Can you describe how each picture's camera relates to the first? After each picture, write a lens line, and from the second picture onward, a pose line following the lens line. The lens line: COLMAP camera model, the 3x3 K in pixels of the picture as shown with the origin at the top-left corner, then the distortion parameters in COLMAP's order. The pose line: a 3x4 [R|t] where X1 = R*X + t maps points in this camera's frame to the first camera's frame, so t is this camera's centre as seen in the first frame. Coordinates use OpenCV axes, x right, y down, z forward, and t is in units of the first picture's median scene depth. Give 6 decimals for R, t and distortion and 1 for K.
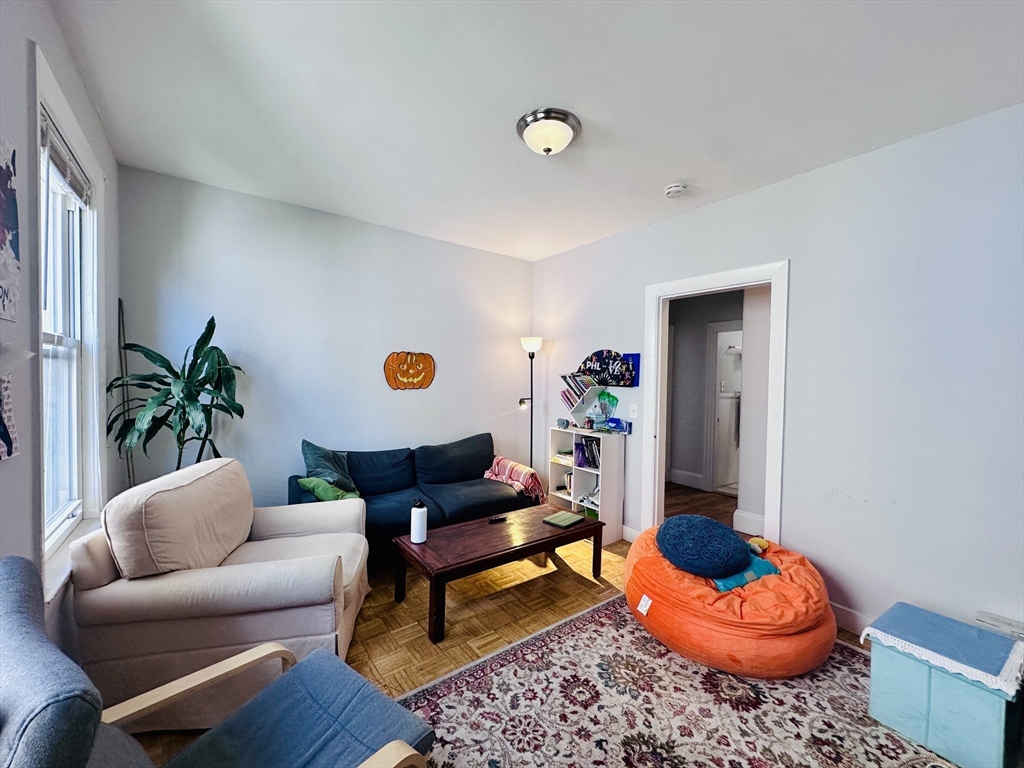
lens RADIAL K [[409.8, 0, 510.9], [0, 409.8, 385.0], [0, 0, 1]] dist [0.001479, 0.000271]
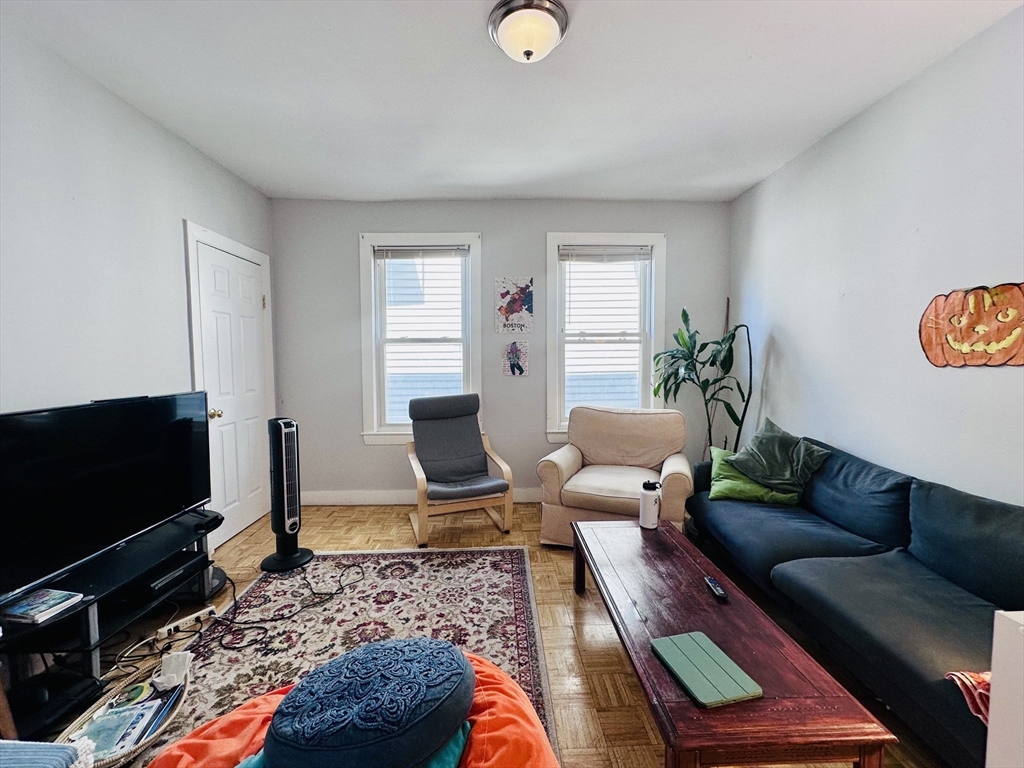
lens RADIAL K [[409.8, 0, 510.9], [0, 409.8, 382.3], [0, 0, 1]] dist [0.001479, 0.000271]
pose [[-0.574248, 0.039675, -0.817719, 0.897390], [-0.019180, 0.997899, 0.061887, 0.017929], [0.818457, 0.051222, -0.572281, 1.663258]]
